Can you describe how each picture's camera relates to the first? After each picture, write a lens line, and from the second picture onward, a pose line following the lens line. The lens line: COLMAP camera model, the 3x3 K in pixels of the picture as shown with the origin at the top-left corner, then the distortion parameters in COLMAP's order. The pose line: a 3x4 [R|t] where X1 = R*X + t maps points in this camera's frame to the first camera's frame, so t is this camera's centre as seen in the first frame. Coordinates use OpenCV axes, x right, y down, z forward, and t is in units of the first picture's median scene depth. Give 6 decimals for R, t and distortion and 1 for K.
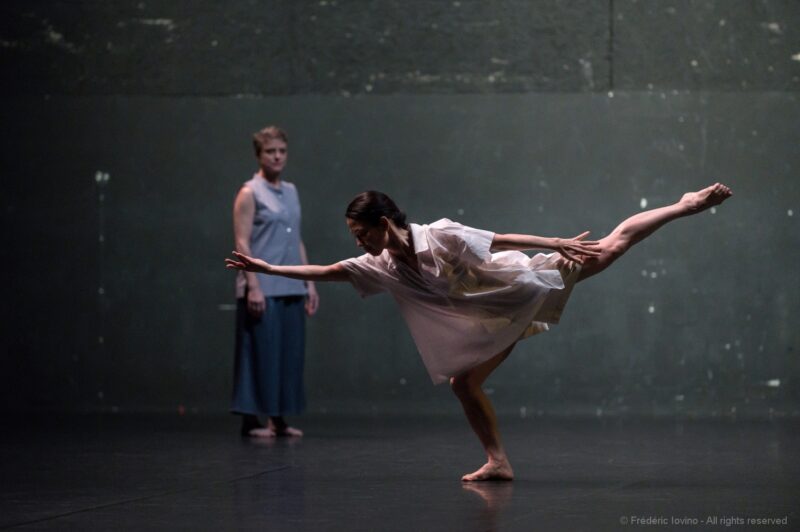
lens RADIAL K [[2777.1, 0, 400.4], [0, 2777.1, 262.0], [0, 0, 1]] dist [0.279627, 0.000000]
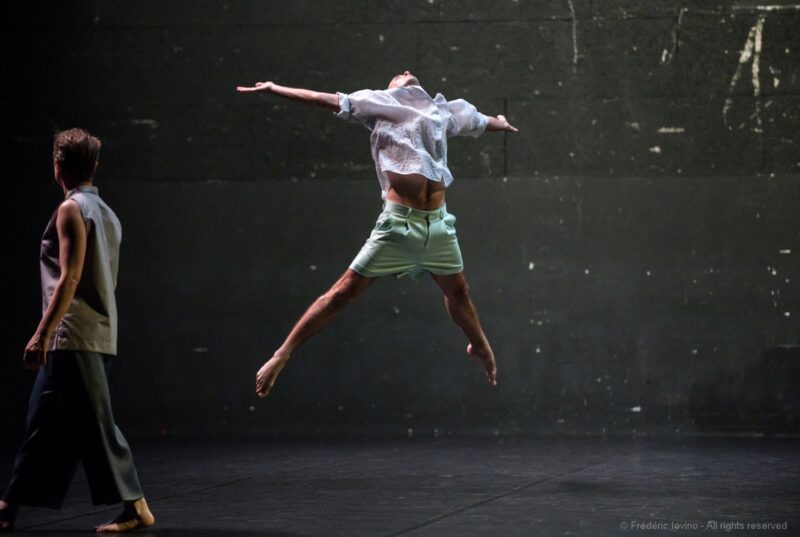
lens RADIAL K [[2777.1, 0, 396.3], [0, 2777.1, 269.2], [0, 0, 1]] dist [0.279627, 0.000000]
pose [[0.999686, -0.002270, 0.024955, -0.004993], [0.002752, 0.999810, -0.019289, 0.004371], [-0.024906, 0.019351, 0.999502, -0.252124]]
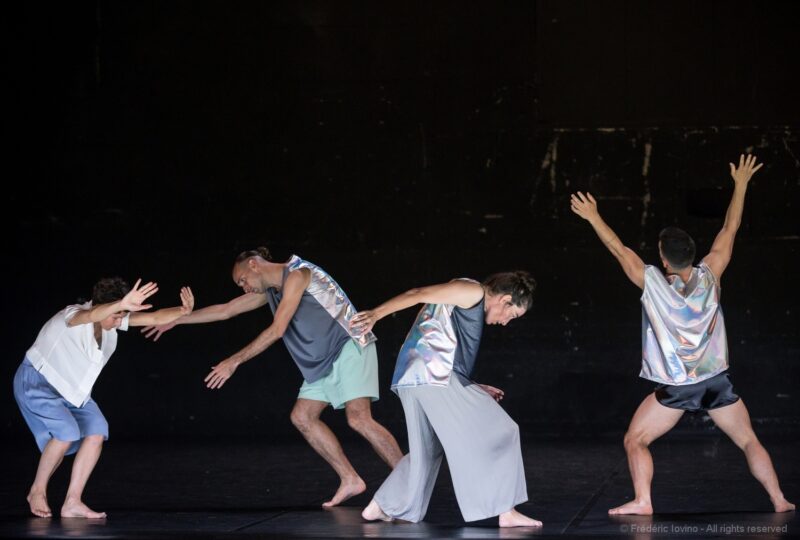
lens RADIAL K [[2170.3, 0, 395.9], [0, 2170.3, 271.6], [0, 0, 1]] dist [-0.147629, 0.000000]
pose [[0.997358, -0.002297, 0.072602, -0.009712], [0.005277, 0.999150, -0.040884, 0.007685], [-0.072446, 0.041159, 0.996523, -0.351036]]
